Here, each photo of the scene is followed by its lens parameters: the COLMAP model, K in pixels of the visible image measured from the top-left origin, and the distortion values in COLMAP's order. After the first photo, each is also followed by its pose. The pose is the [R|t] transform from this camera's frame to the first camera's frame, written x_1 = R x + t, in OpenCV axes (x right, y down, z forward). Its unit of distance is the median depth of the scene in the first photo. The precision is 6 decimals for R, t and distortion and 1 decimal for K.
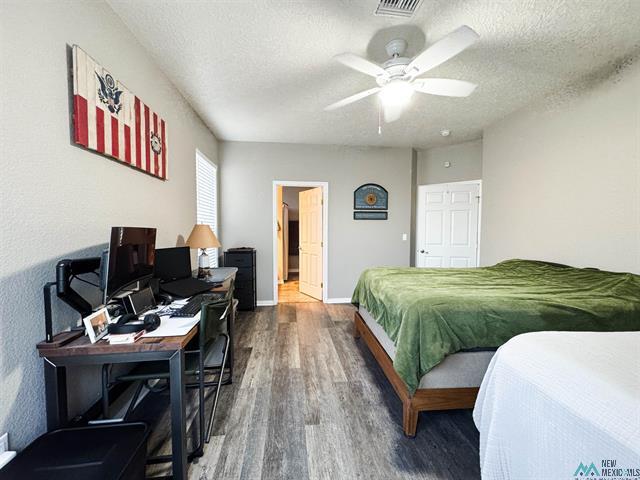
lens RADIAL K [[263.2, 0, 320.0], [0, 263.2, 240.0], [0, 0, 1]] dist [0.000971, 0.000275]
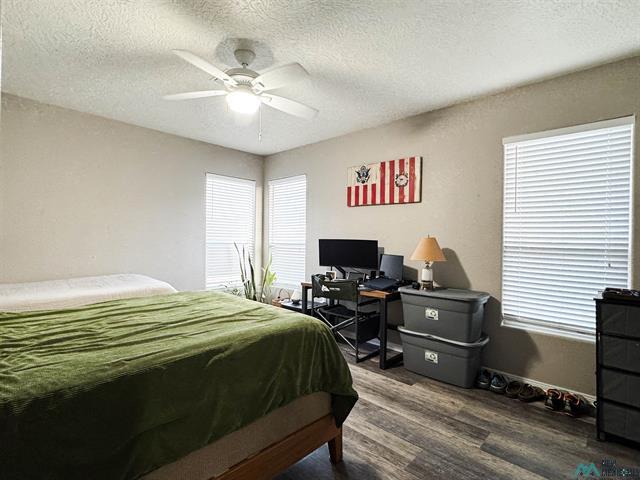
lens RADIAL K [[320.0, 0, 320.0], [0, 320.0, 240.0], [0, 0, 1]] dist [0.001908, 0.000322]
pose [[-0.766646, -0.006890, -0.642033, 0.718071], [-0.043043, 0.998245, 0.040684, -0.089843], [0.640626, 0.058825, -0.765597, 1.836001]]
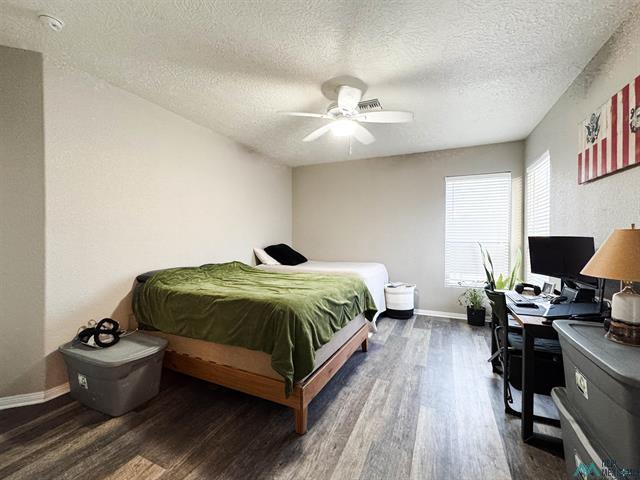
lens RADIAL K [[273.5, 0, 320.0], [0, 273.5, 240.0], [0, 0, 1]] dist [-0.000283, -0.000026]
pose [[-0.856235, -0.008293, 0.516520, -0.245066], [0.021992, 0.998380, 0.052485, -0.085639], [-0.516118, 0.056299, -0.854665, 1.876156]]
